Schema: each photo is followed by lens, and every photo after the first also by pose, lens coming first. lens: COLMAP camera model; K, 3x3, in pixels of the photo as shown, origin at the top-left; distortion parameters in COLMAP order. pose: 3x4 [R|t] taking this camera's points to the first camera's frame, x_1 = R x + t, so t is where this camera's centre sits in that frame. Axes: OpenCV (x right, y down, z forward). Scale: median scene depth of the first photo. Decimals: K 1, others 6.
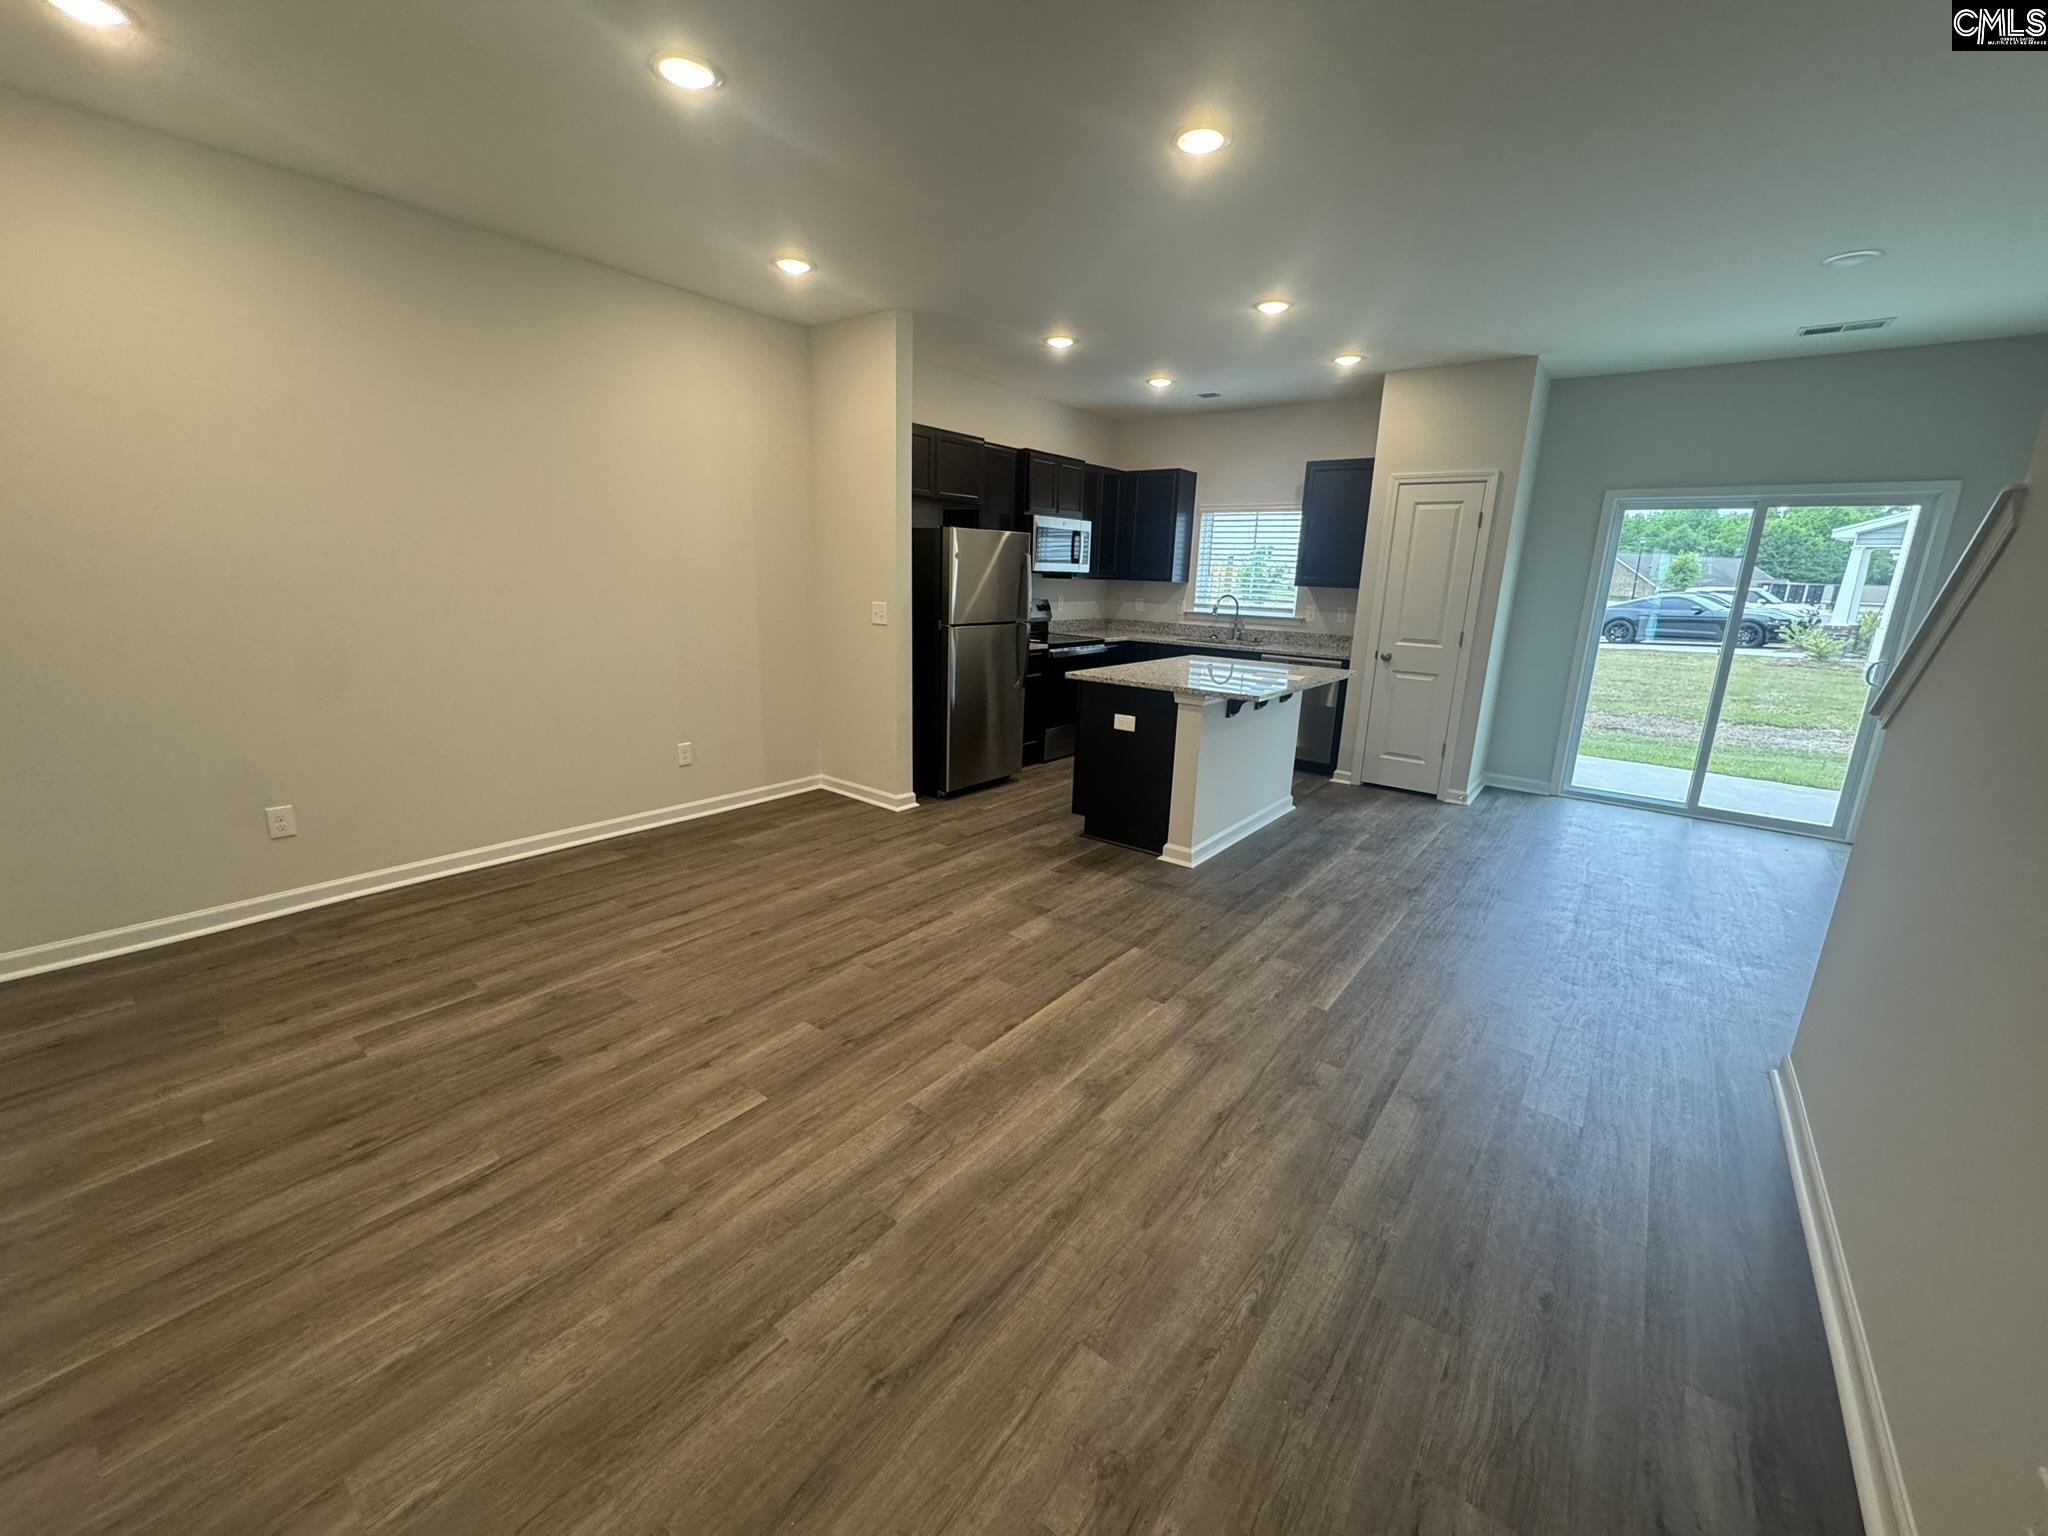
lens RADIAL K [[830.2, 0, 1024.0], [0, 830.2, 768.0], [0, 0, 1]] dist [0.000129, 0.000018]
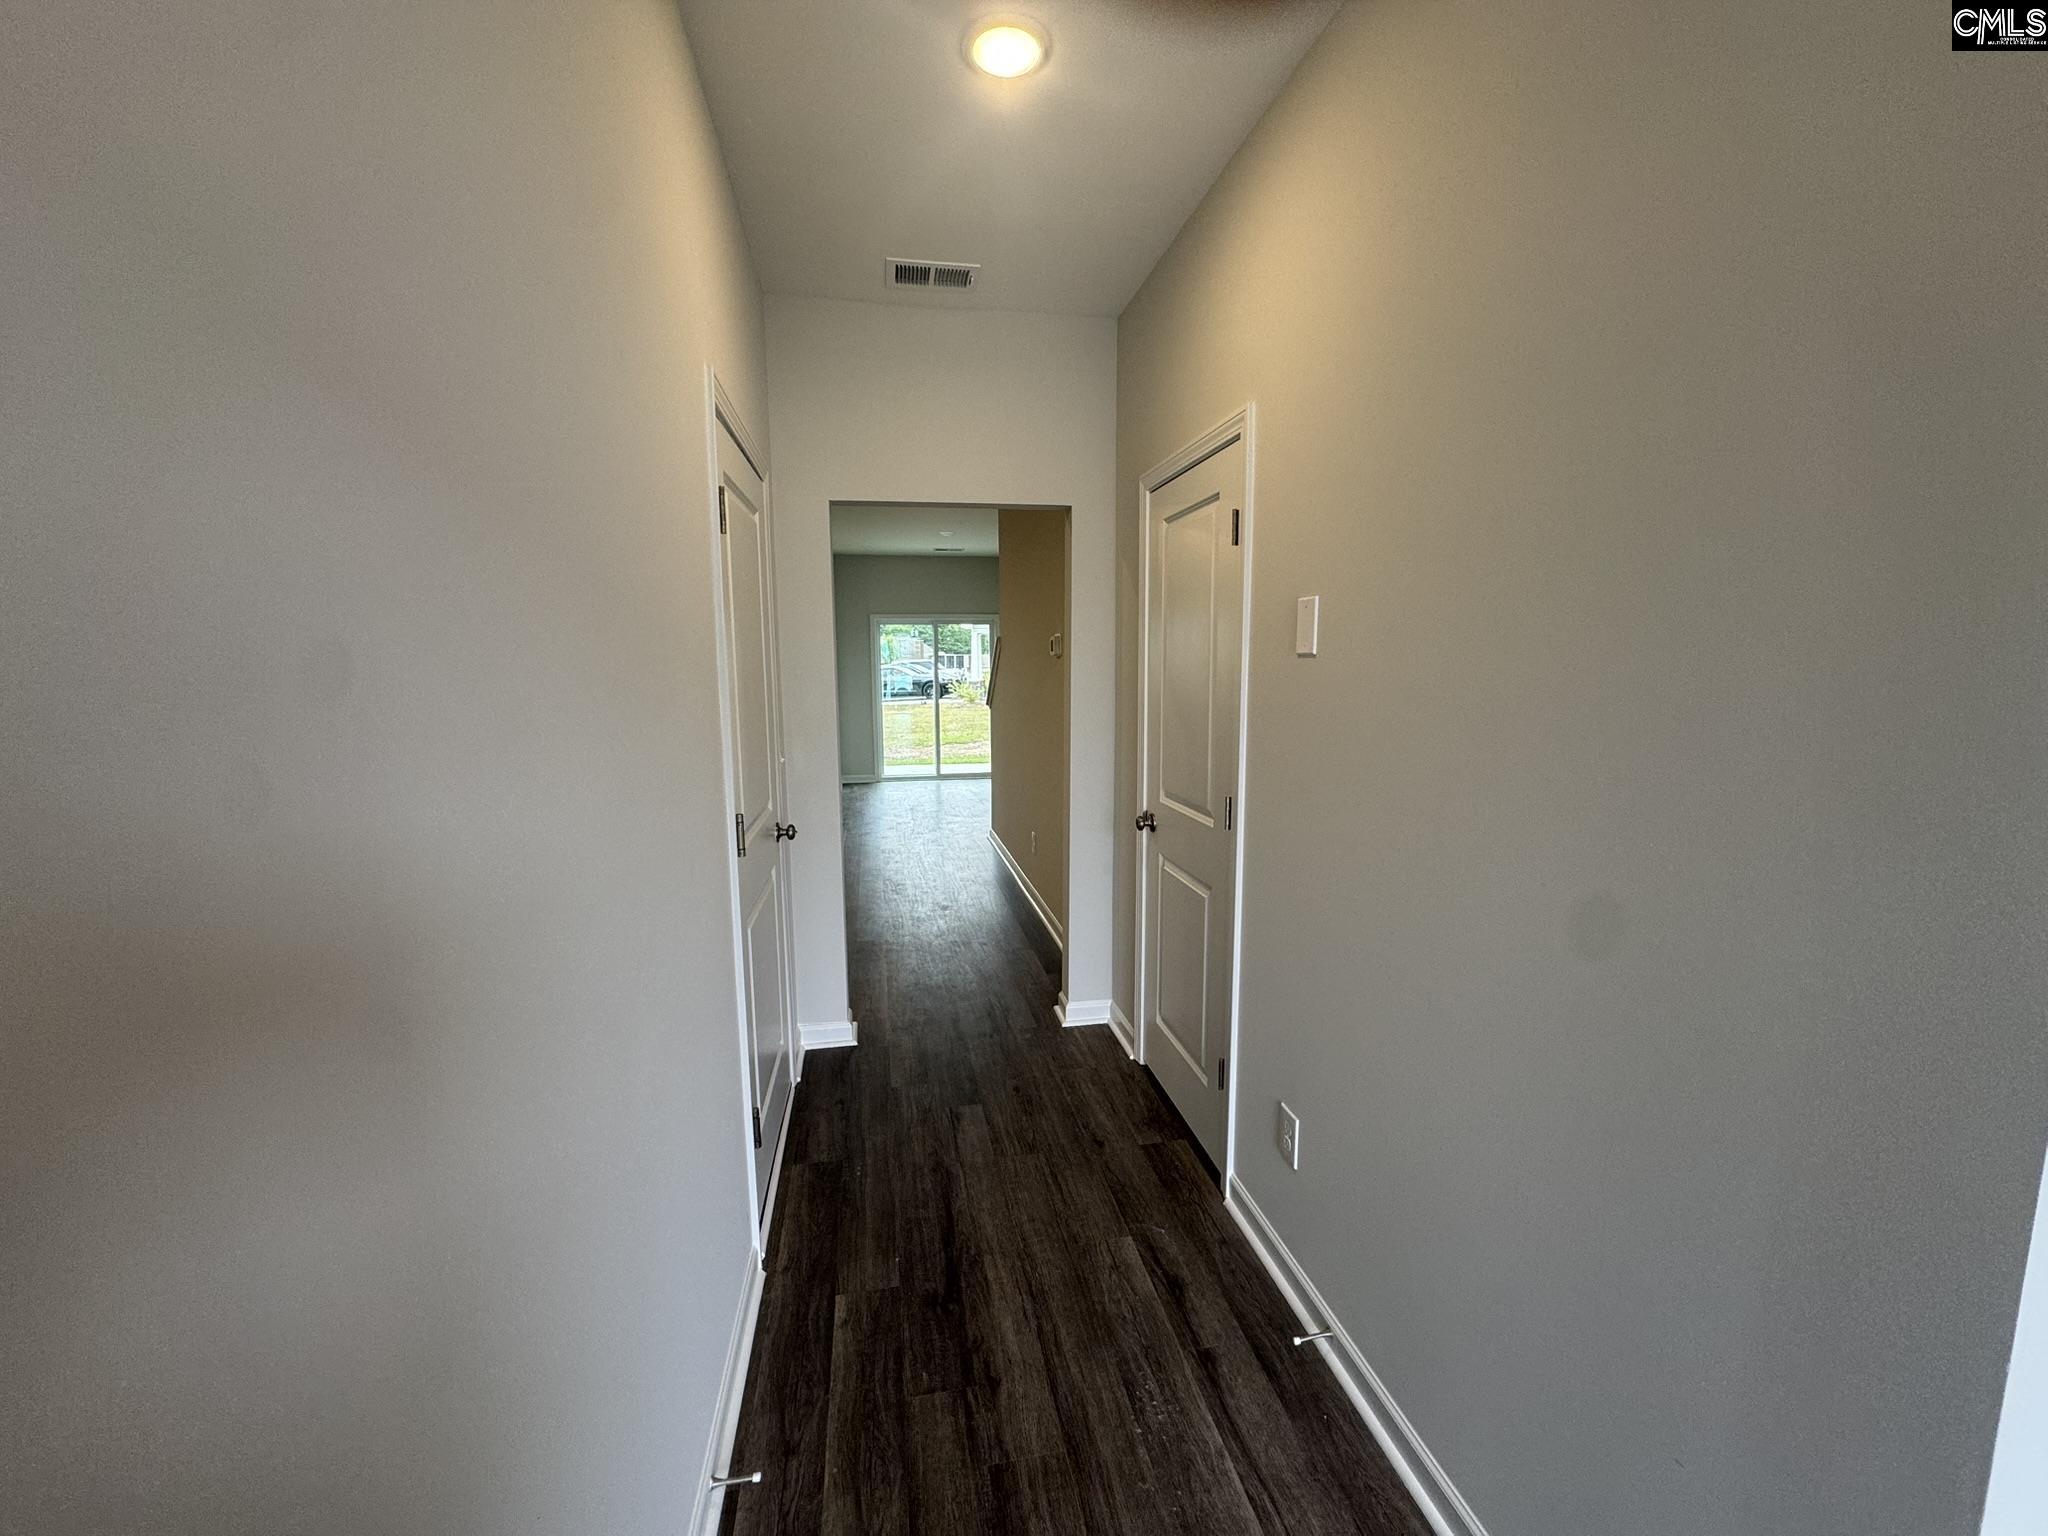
lens RADIAL K [[830.2, 0, 1024.0], [0, 830.2, 768.0], [0, 0, 1]] dist [0.000129, 0.000018]
pose [[0.675255, -0.126461, 0.726663, -0.363236], [0.191682, 0.981430, -0.007323, 0.056673], [-0.712242, 0.144233, 0.686956, -0.371412]]
